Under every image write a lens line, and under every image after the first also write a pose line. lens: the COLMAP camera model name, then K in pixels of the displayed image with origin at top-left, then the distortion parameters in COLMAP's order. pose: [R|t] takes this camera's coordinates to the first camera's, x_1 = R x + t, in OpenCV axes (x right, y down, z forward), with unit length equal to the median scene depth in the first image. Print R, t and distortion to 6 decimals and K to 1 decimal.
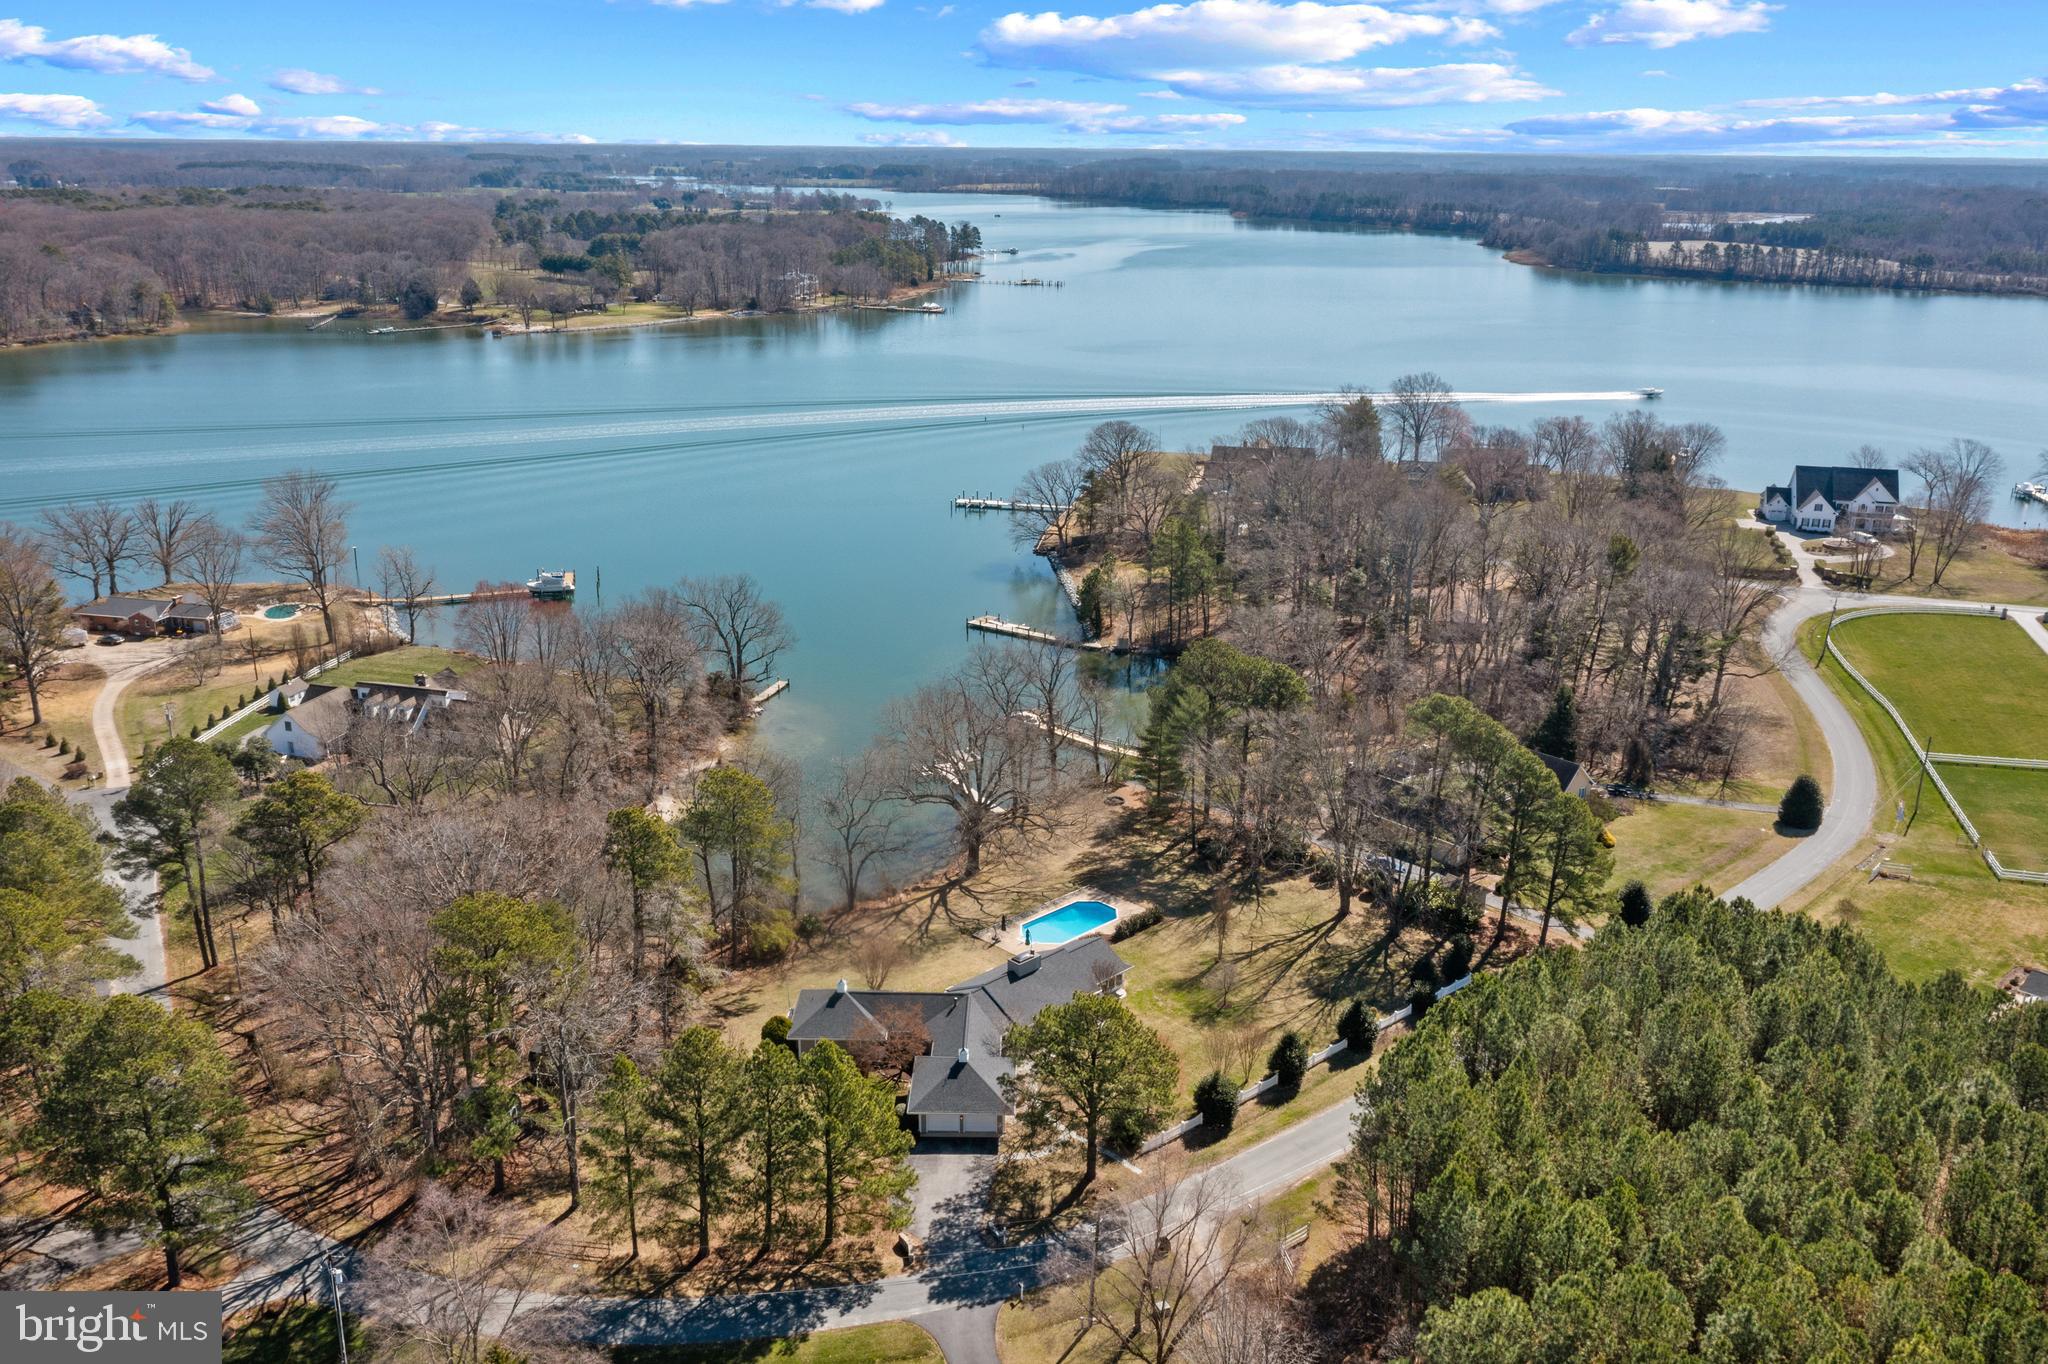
lens RADIAL K [[1686.1, 0, 1014.6], [0, 1686.1, 675.8], [0, 0, 1]] dist [-0.003782, 0.001228]
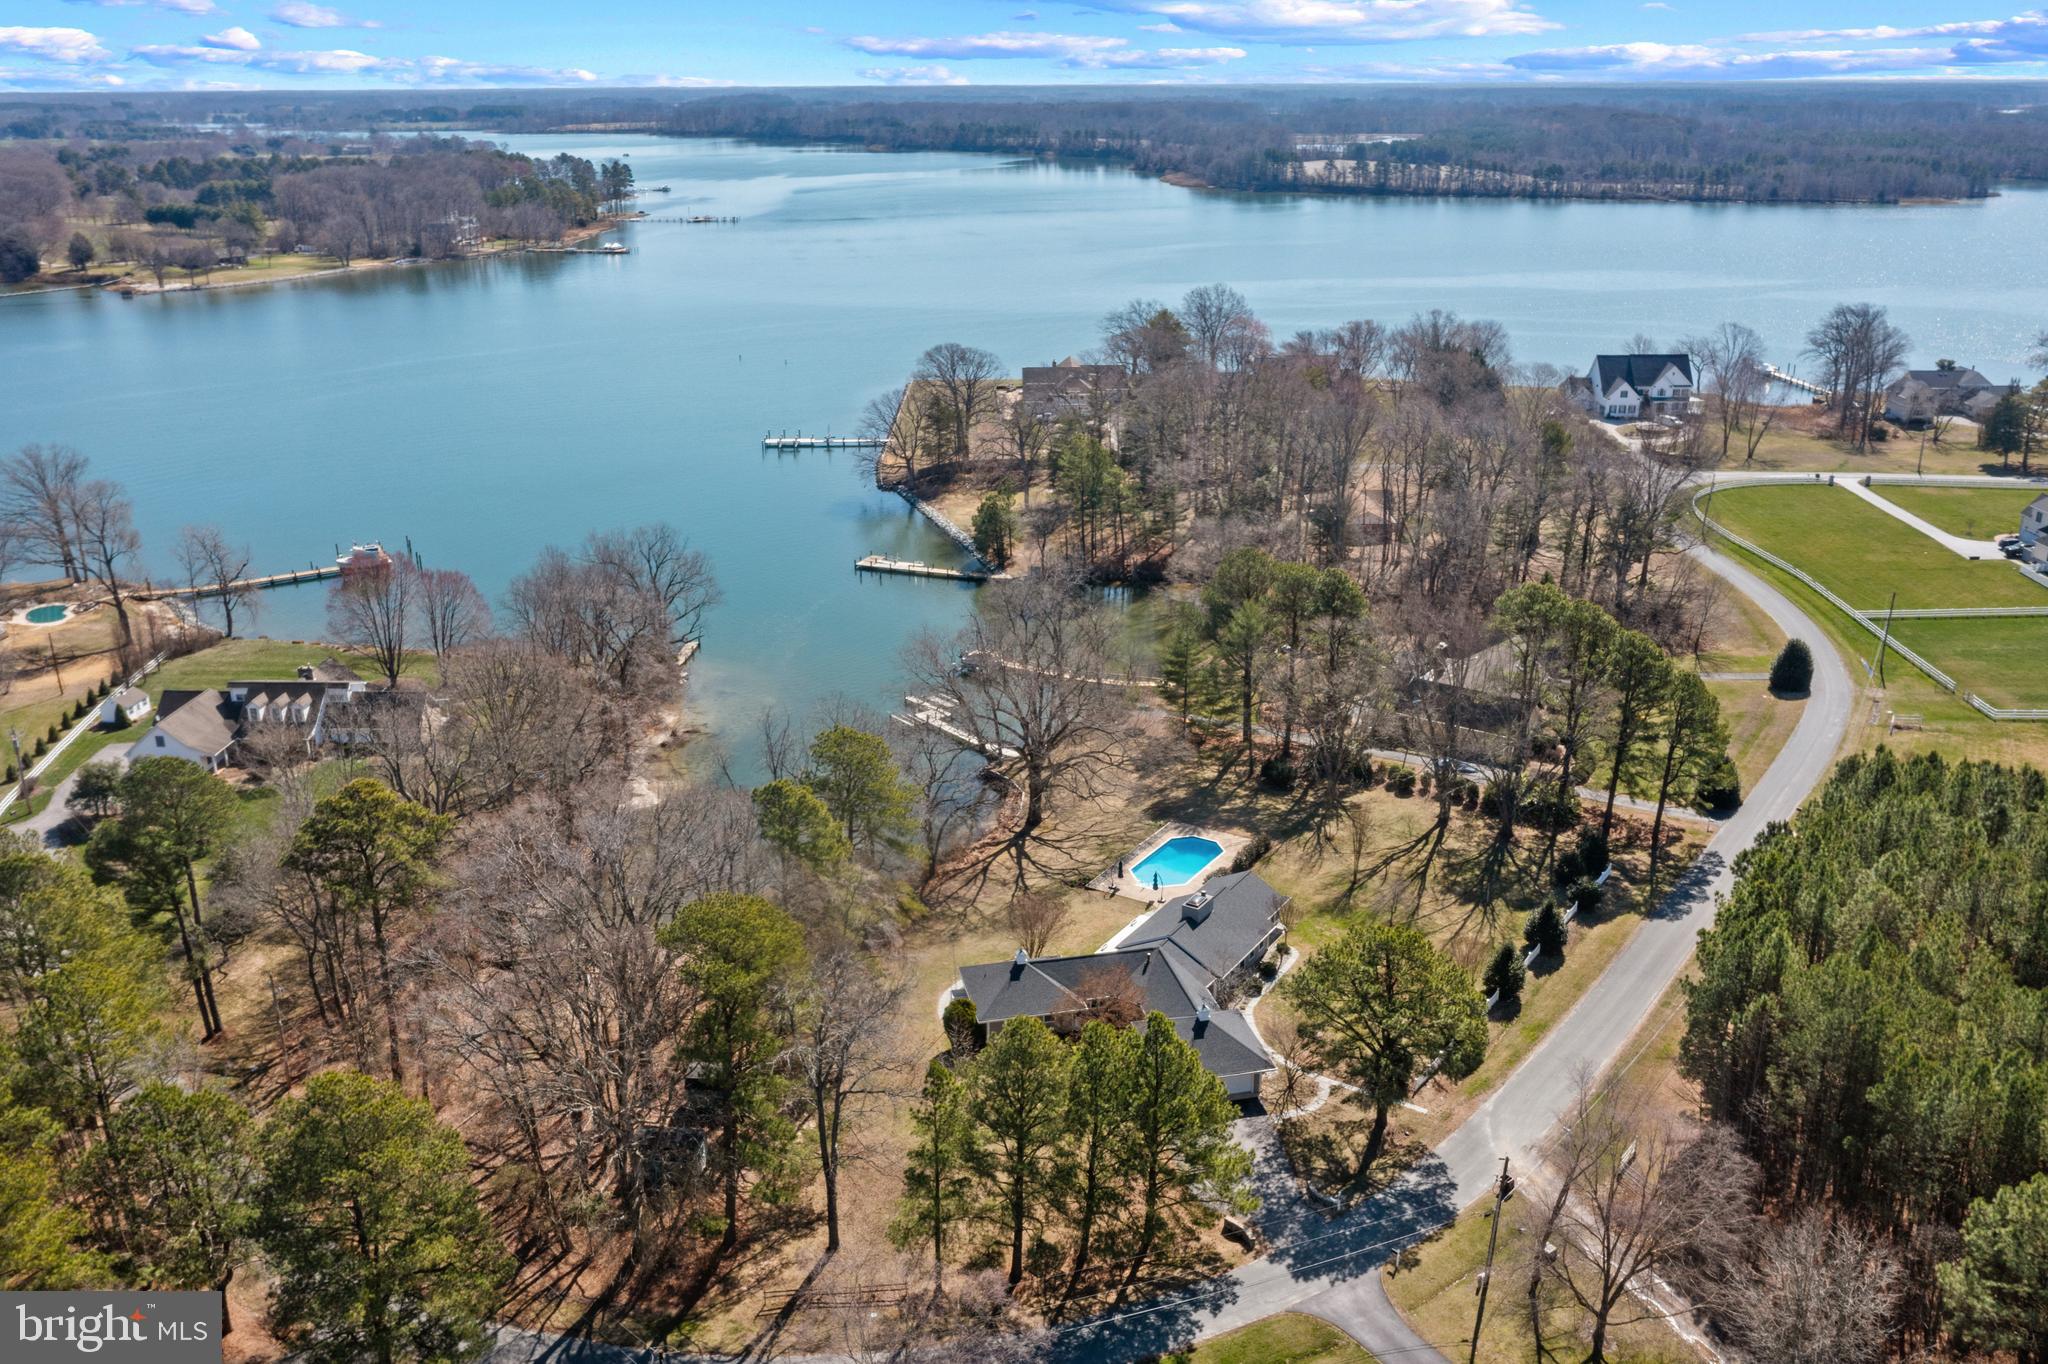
lens RADIAL K [[1686.1, 0, 1028.7], [0, 1686.1, 686.3], [0, 0, 1]] dist [-0.003782, 0.001228]
pose [[0.972001, -0.092458, 0.216023, -0.144910], [0.083955, 0.995302, 0.048233, -0.001210], [-0.219468, -0.028746, 0.975196, 0.065393]]
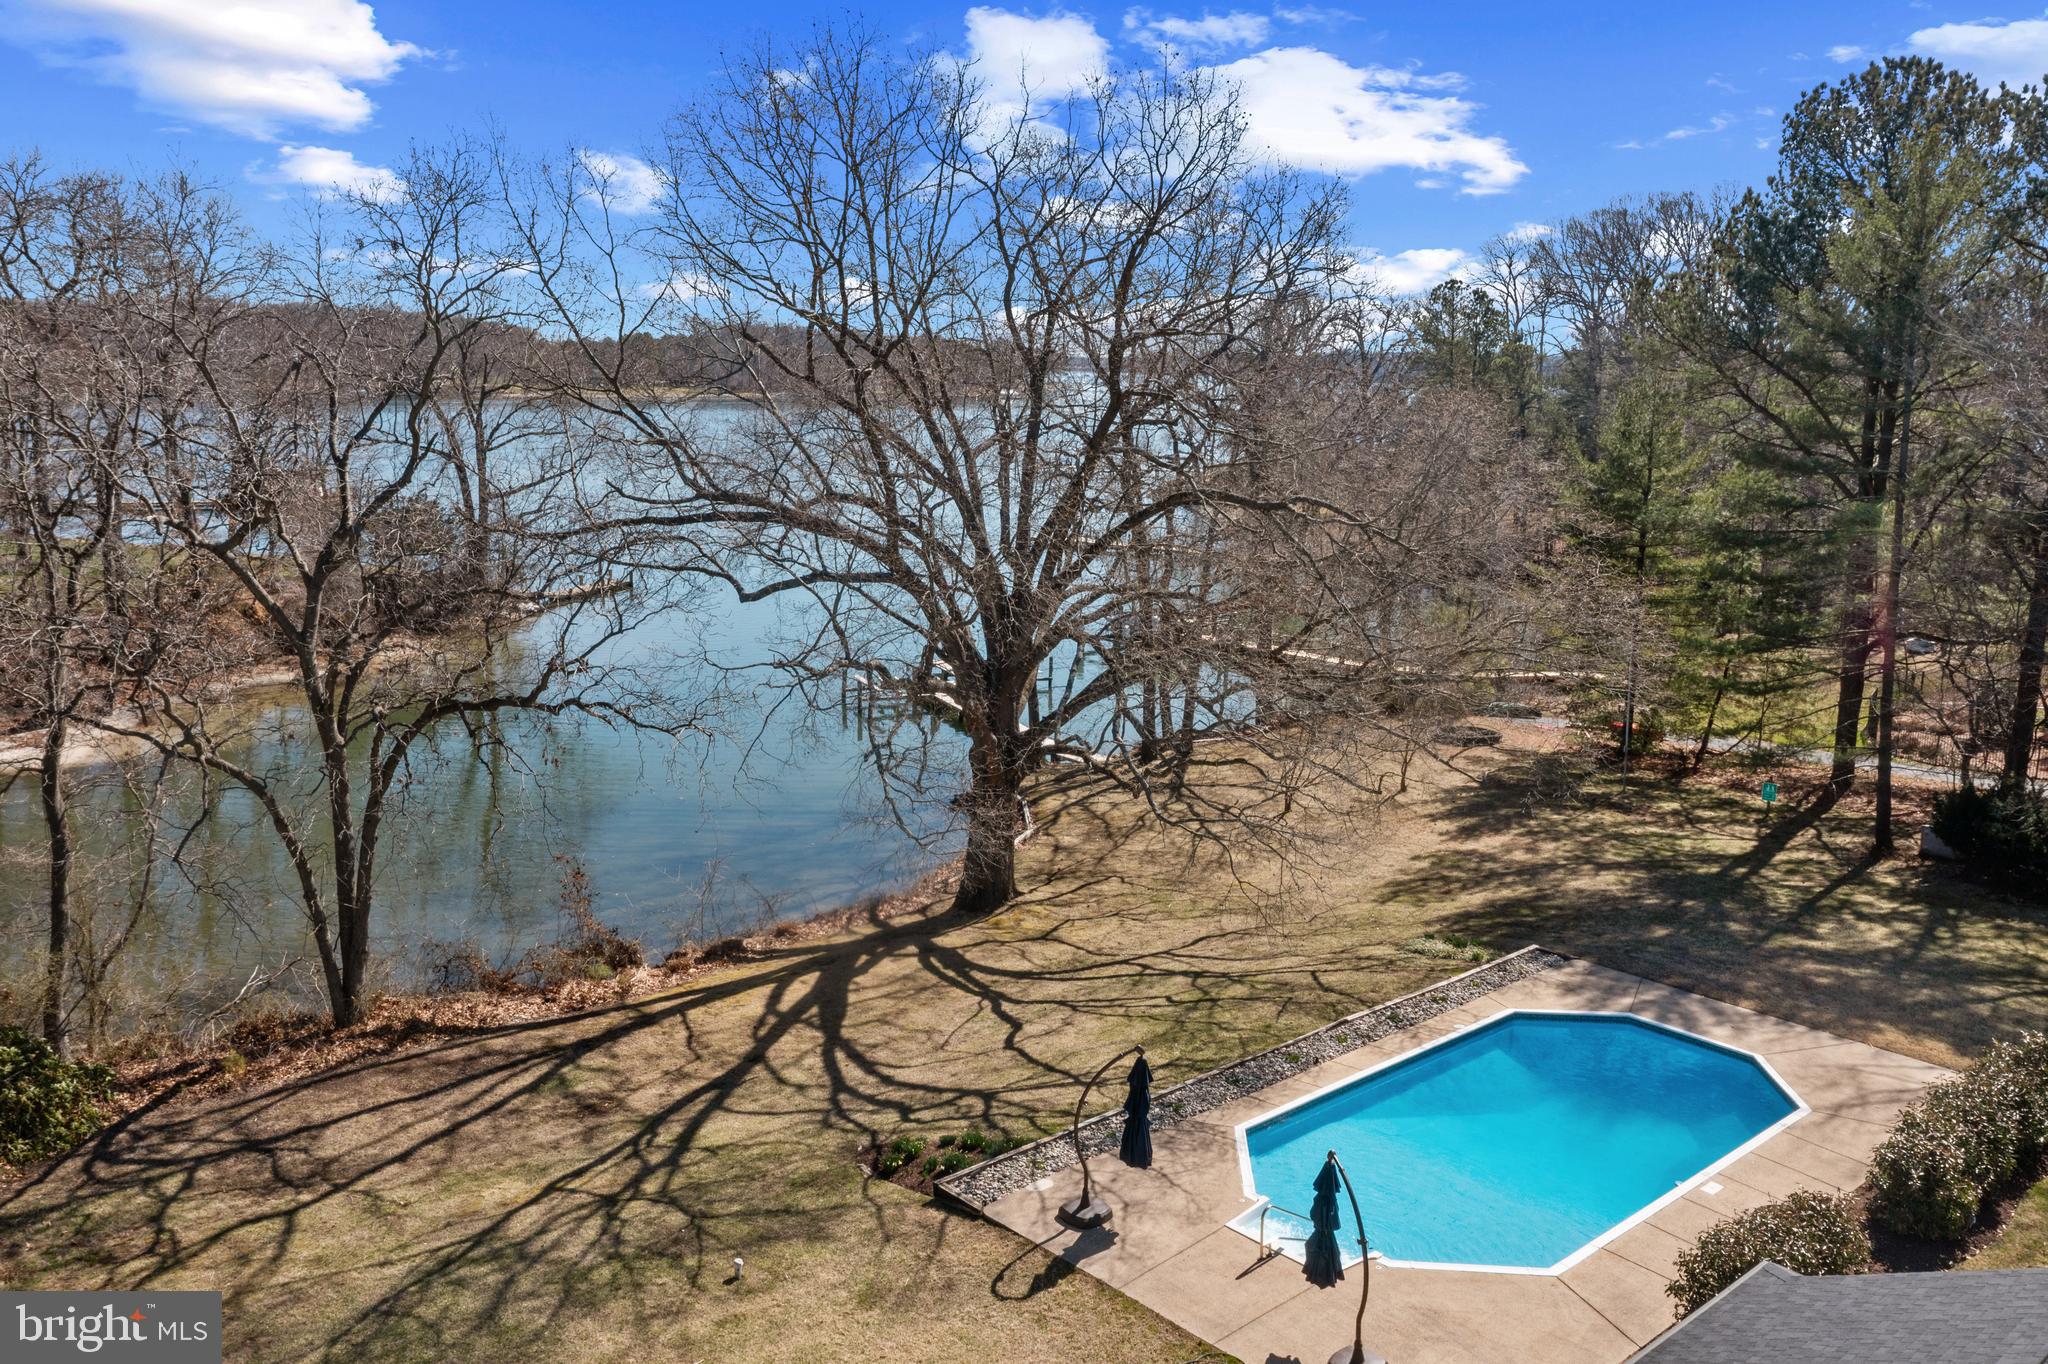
lens RADIAL K [[1686.1, 0, 1035.7], [0, 1686.1, 682.5], [0, 0, 1]] dist [-0.003782, 0.001228]
pose [[0.999158, 0.018658, -0.036532, -0.006675], [-0.022950, 0.992407, -0.120834, 0.075098], [0.034001, 0.121570, 0.992000, 0.500974]]
